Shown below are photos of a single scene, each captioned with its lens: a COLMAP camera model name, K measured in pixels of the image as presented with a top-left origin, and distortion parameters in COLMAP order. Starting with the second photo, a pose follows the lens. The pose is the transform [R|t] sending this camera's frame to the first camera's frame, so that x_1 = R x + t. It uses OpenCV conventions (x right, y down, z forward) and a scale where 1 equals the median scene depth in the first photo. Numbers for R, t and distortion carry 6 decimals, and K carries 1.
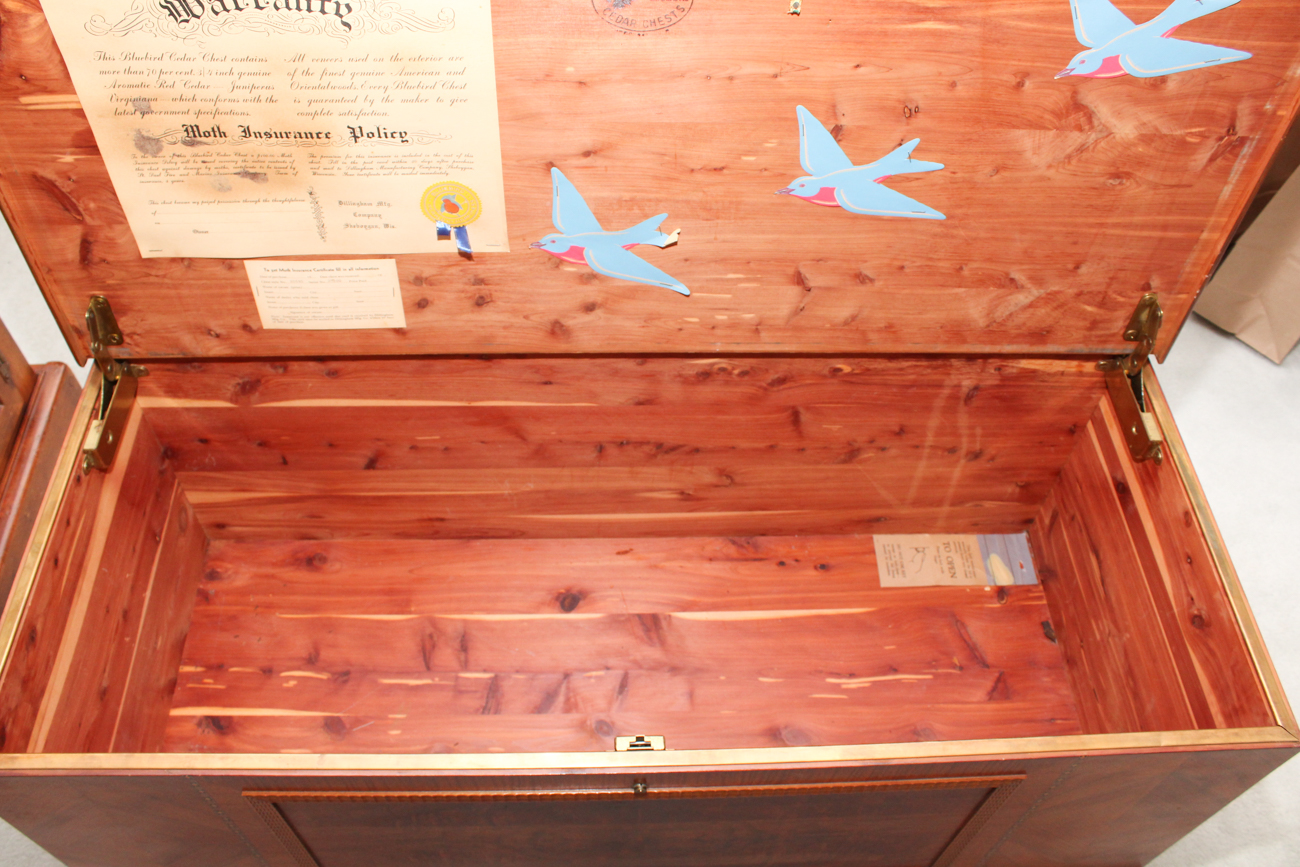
lens RADIAL K [[1071.1, 0, 650.0], [0, 1071.1, 433.5], [0, 0, 1]] dist [-0.145572, 0.113588]
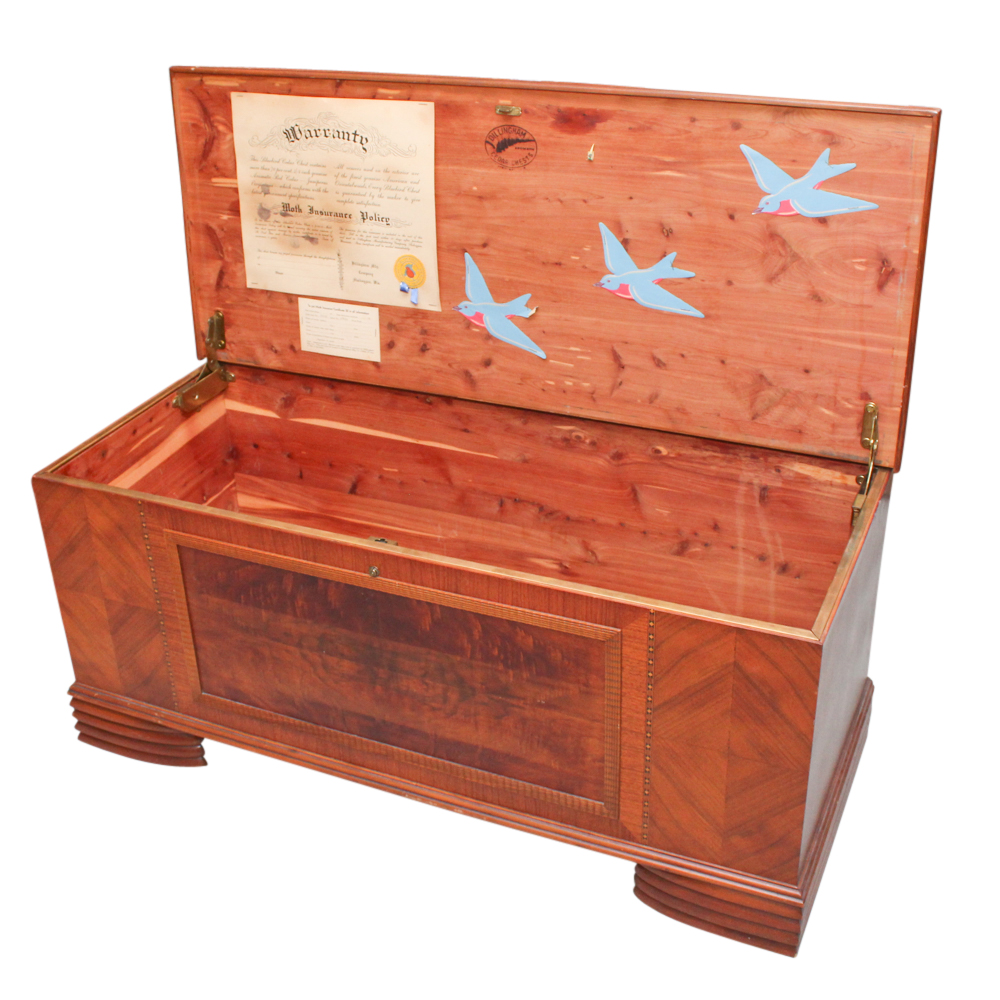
lens RADIAL K [[1331.7, 0, 500.0], [0, 1331.7, 500.0], [0, 0, 1]] dist [-0.101818, 0.013099]
pose [[0.896446, 0.158988, -0.413652, 0.849517], [-0.308211, 0.894377, -0.324185, 0.730140], [0.318419, 0.418107, 0.850762, -0.577278]]
